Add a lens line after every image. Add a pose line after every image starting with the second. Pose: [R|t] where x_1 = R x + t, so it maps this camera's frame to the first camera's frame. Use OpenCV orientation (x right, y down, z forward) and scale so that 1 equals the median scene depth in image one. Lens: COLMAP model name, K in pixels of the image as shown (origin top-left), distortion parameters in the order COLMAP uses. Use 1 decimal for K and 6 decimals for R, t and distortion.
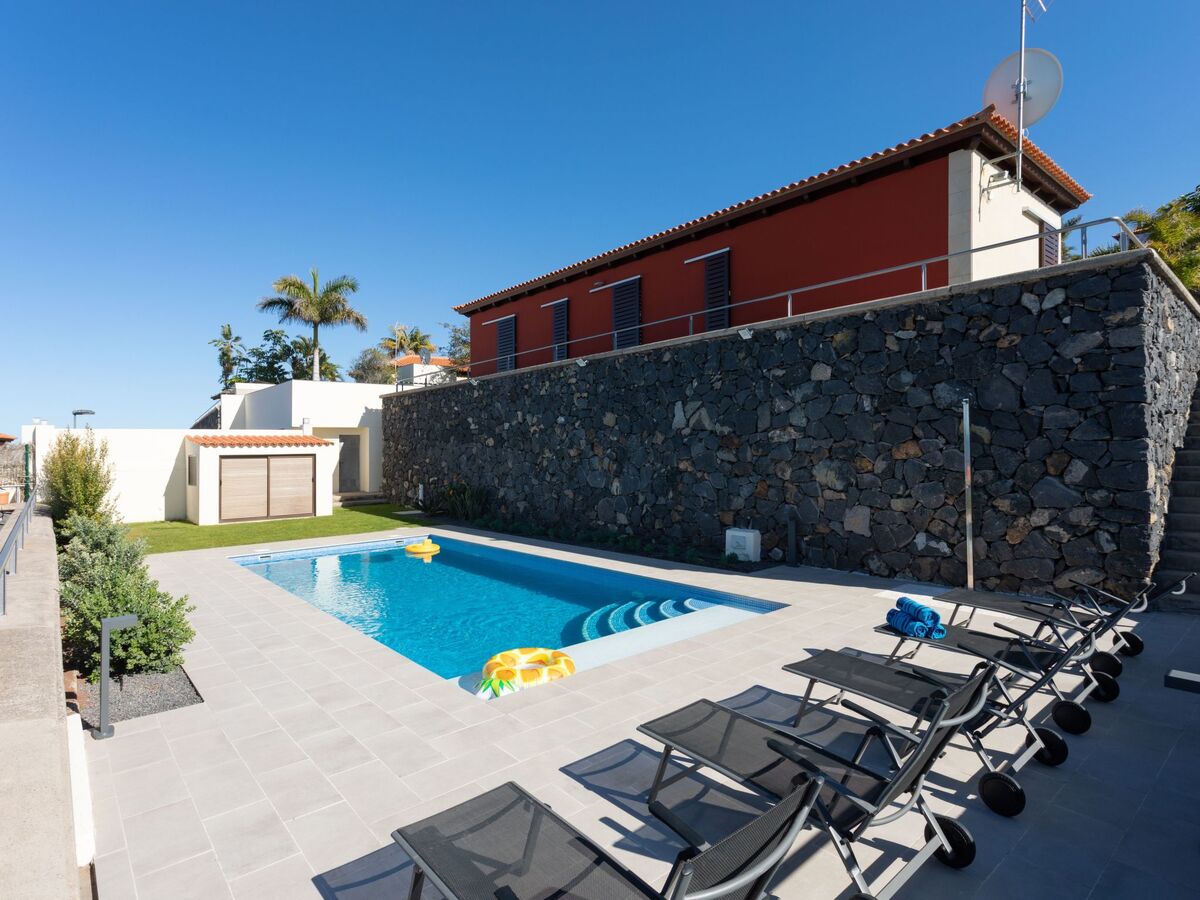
lens RADIAL K [[606.7, 0, 594.2], [0, 606.7, 446.9], [0, 0, 1]] dist [0.004212, -0.001611]
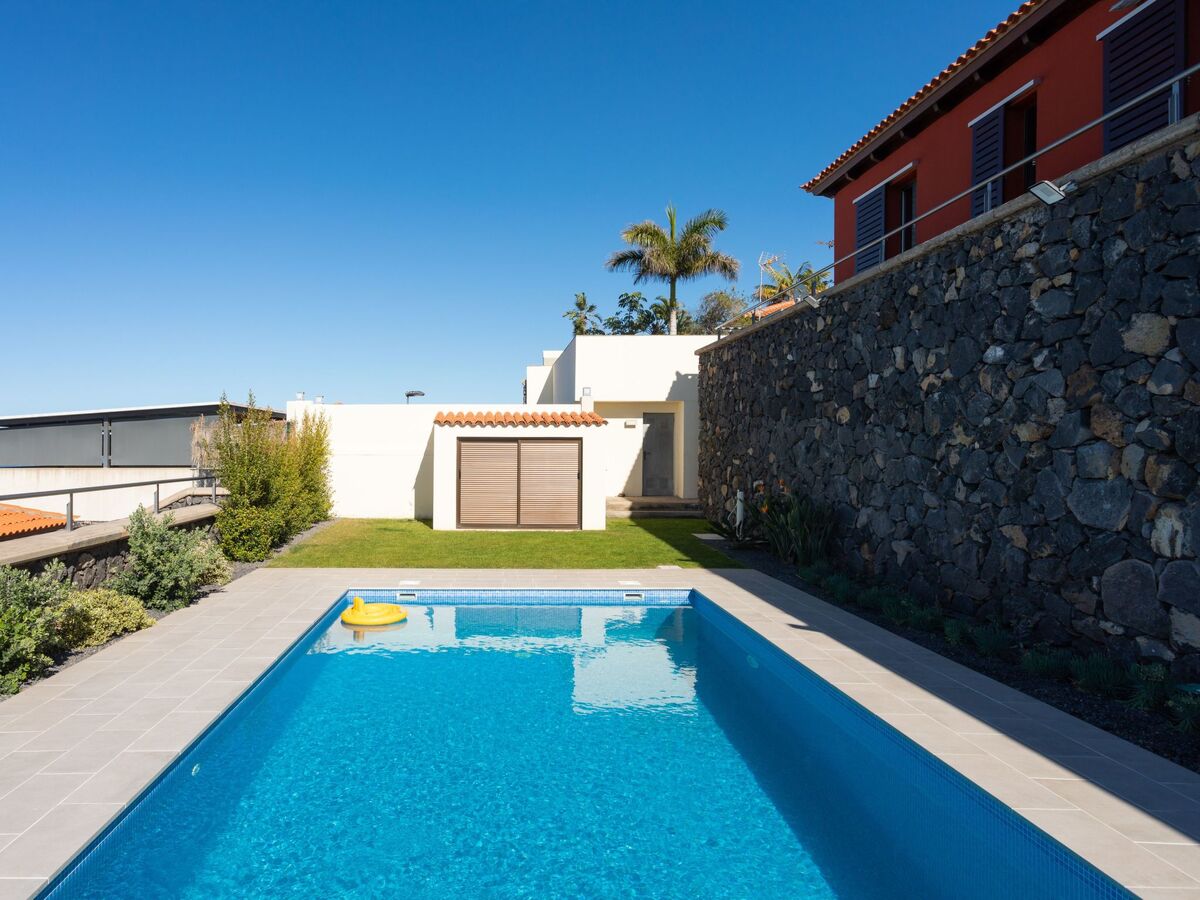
lens RADIAL K [[750.8, 0, 503.9], [0, 750.8, 437.9], [0, 0, 1]] dist [0.003790, 0.003316]
pose [[0.759336, 0.008273, -0.650646, 0.023655], [-0.010158, 0.999948, 0.000859, 0.014568], [0.650620, 0.005957, 0.759380, 0.378857]]
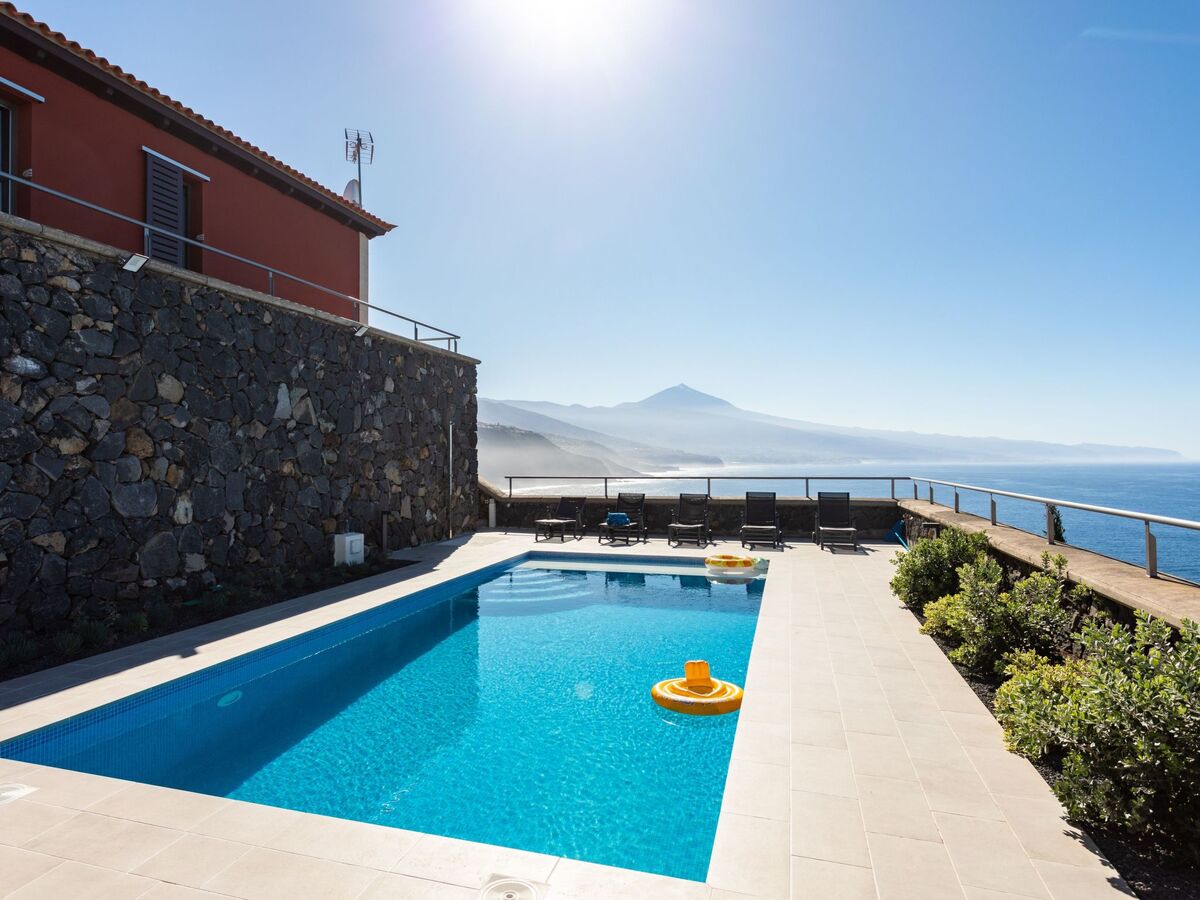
lens RADIAL K [[750.8, 0, 588.5], [0, 750.8, 456.2], [0, 0, 1]] dist [0.003790, 0.003316]
pose [[-0.544203, 0.018720, 0.838745, -0.650778], [0.006036, 0.999813, -0.018399, 0.026706], [-0.838932, -0.004950, -0.544214, 0.912361]]
